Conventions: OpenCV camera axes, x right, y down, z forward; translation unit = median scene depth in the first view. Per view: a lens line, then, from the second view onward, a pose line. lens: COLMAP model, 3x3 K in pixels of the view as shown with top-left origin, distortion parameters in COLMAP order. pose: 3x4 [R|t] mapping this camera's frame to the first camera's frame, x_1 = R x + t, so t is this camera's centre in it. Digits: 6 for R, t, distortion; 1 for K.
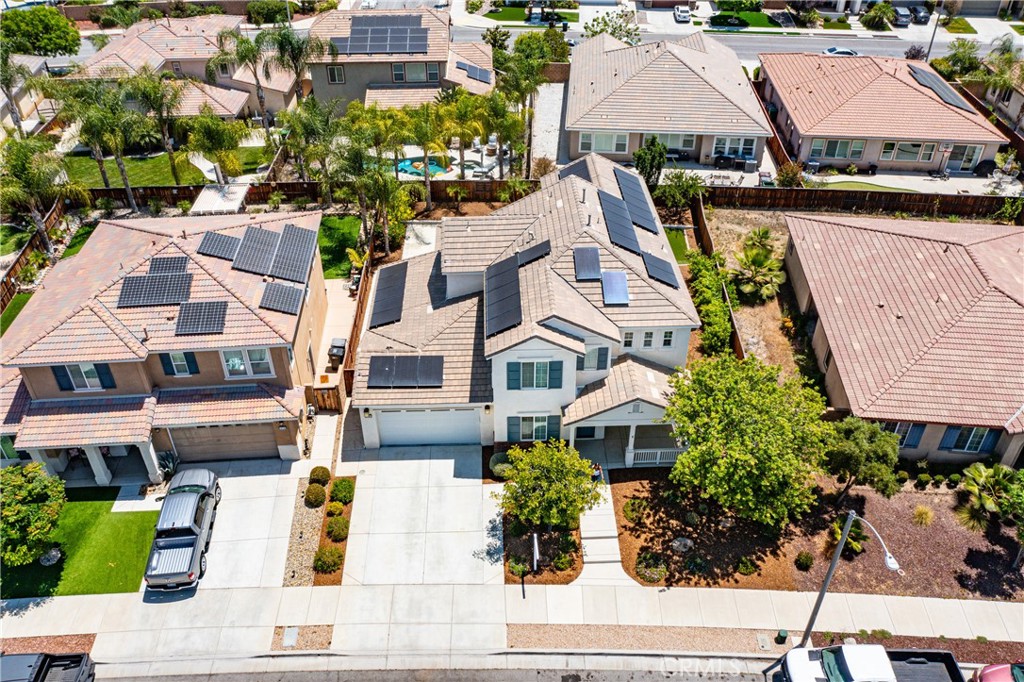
lens RADIAL K [[799.0, 0, 513.2], [0, 799.0, 347.4], [0, 0, 1]] dist [-0.012913, -0.004015]
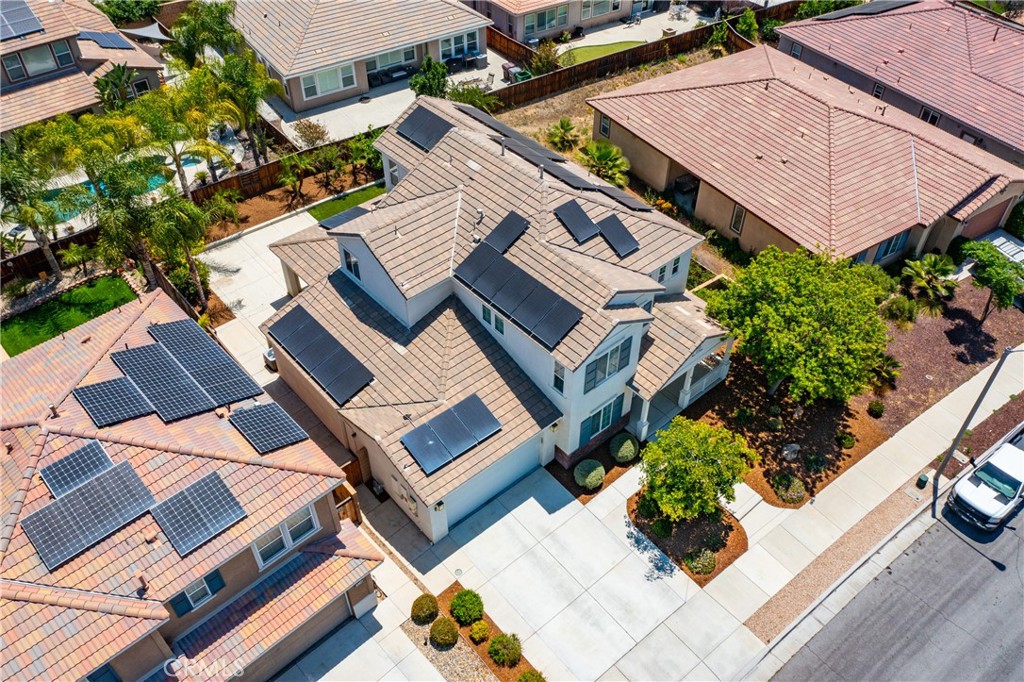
lens RADIAL K [[789.5, 0, 512.0], [0, 789.5, 341.0], [0, 0, 1]] dist [-0.007513, -0.003424]
pose [[0.778926, -0.431971, 0.454615, -0.417998], [0.373326, 0.901887, 0.217319, -0.206150], [-0.503887, 0.000444, 0.863769, 0.309456]]
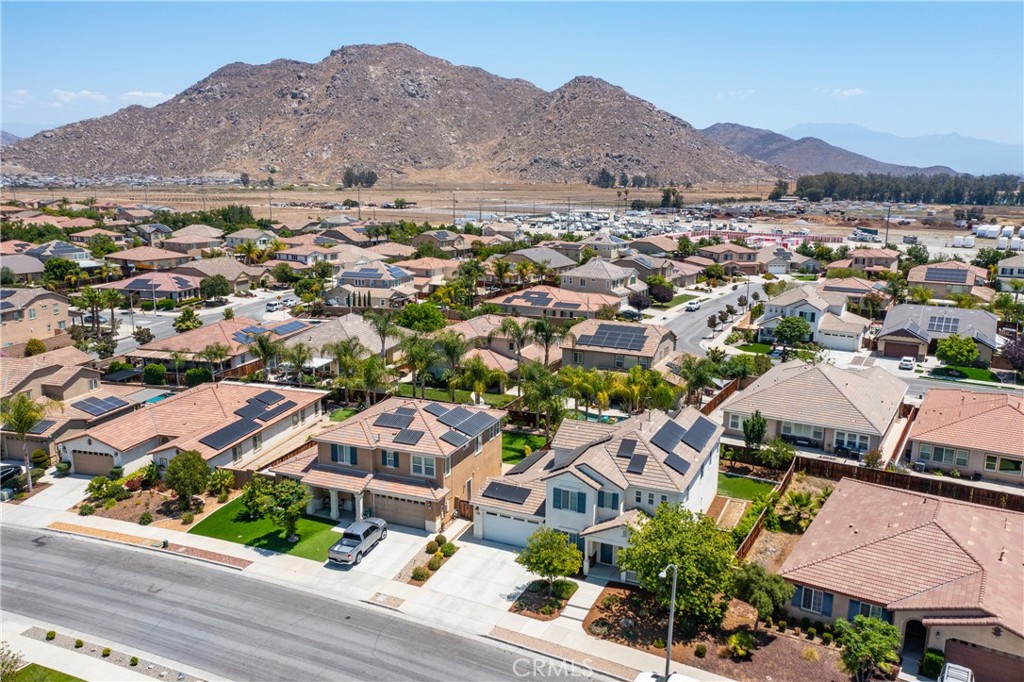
lens RADIAL K [[799.0, 0, 513.2], [0, 799.0, 347.4], [0, 0, 1]] dist [-0.012913, -0.004015]
pose [[0.892463, 0.104542, -0.438839, 0.586057], [-0.275137, 0.897045, -0.345847, 0.338117], [0.357503, 0.429397, 0.829343, -0.496421]]
